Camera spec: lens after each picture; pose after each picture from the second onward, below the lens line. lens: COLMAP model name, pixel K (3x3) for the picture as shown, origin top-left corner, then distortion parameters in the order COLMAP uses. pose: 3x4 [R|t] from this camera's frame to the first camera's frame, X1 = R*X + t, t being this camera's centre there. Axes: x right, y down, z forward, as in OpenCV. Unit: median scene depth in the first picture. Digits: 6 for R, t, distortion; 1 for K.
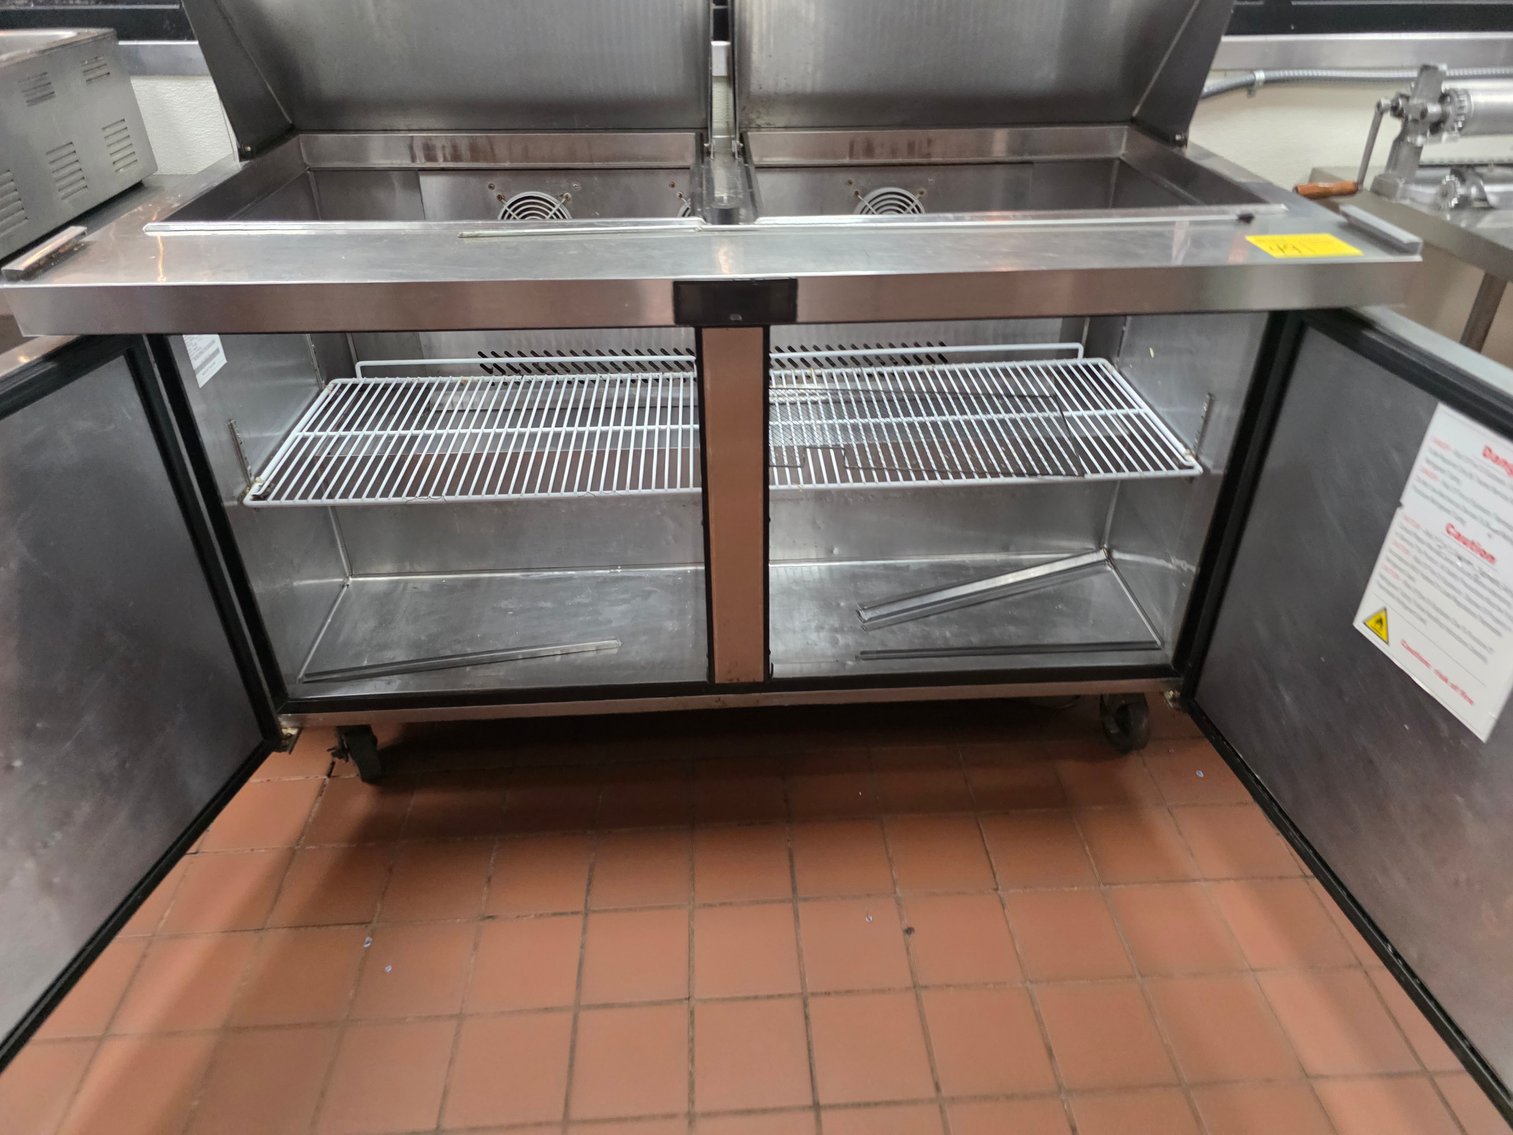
lens RADIAL K [[1032.8, 0, 750.4], [0, 1032.8, 573.6], [0, 0, 1]] dist [0.040563, -0.039777]
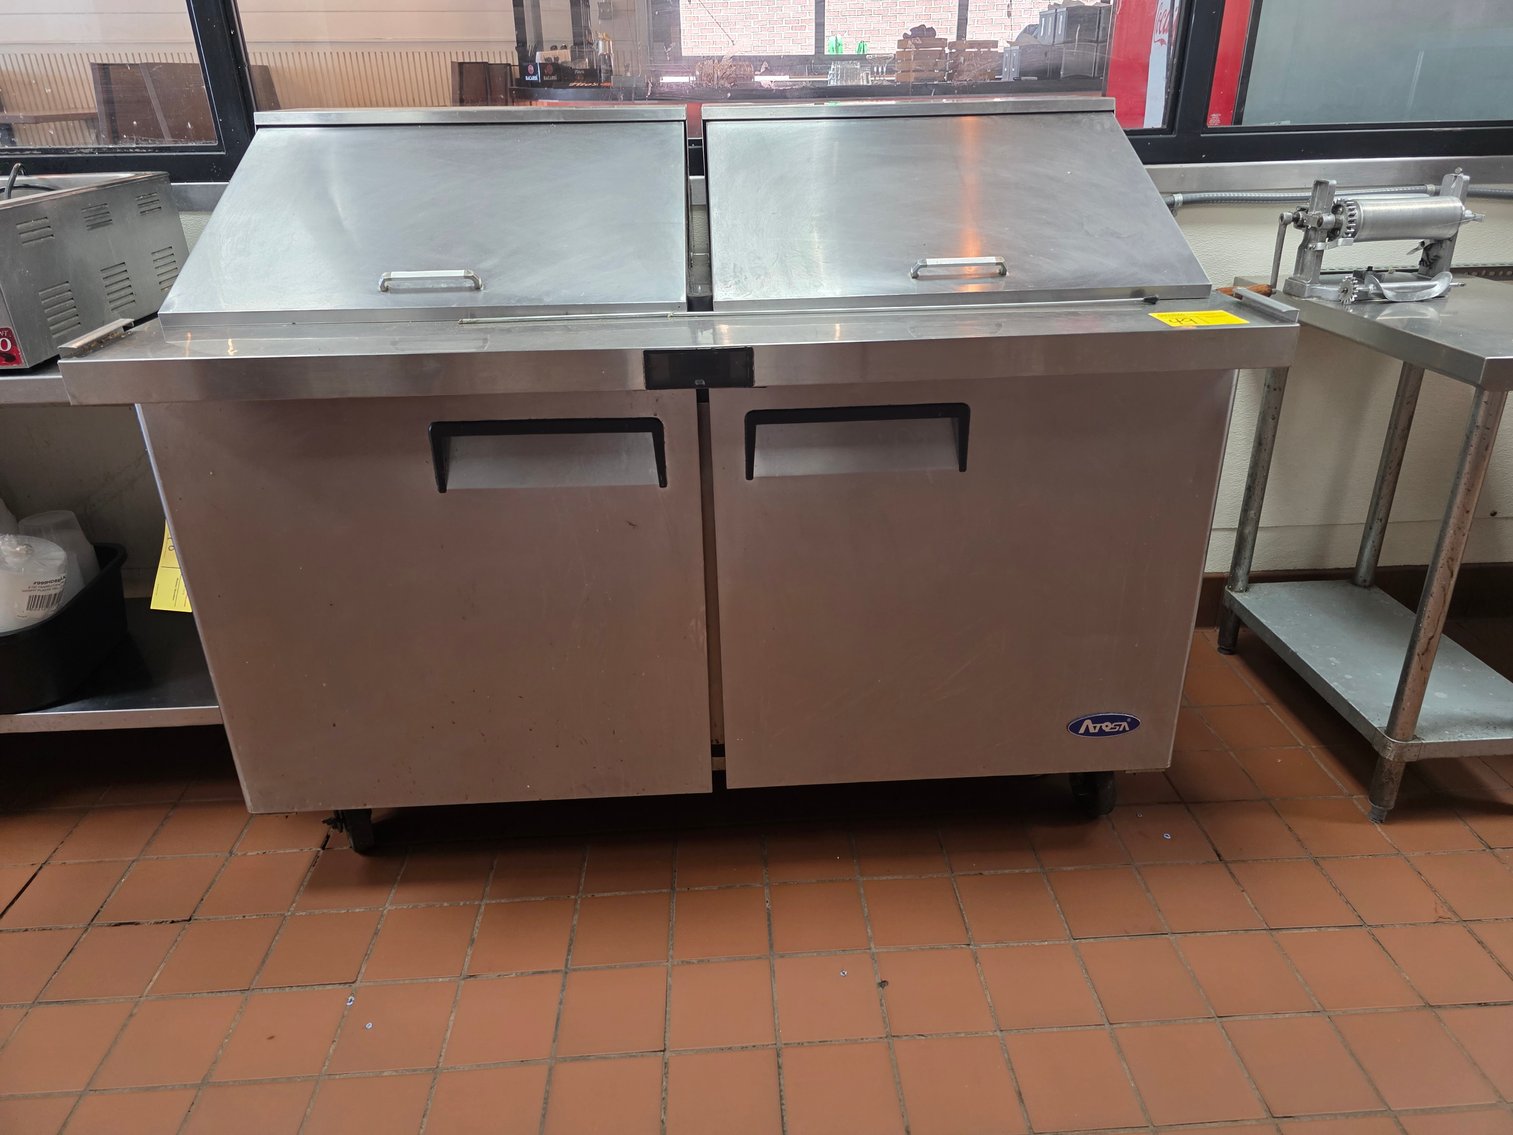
lens RADIAL K [[1032.8, 0, 759.1], [0, 1032.8, 570.6], [0, 0, 1]] dist [0.040563, -0.039777]
pose [[0.999950, -0.008327, -0.005611, 0.040713], [0.007434, 0.989572, -0.143845, 0.087439], [0.006751, 0.143796, 0.989584, -0.065249]]
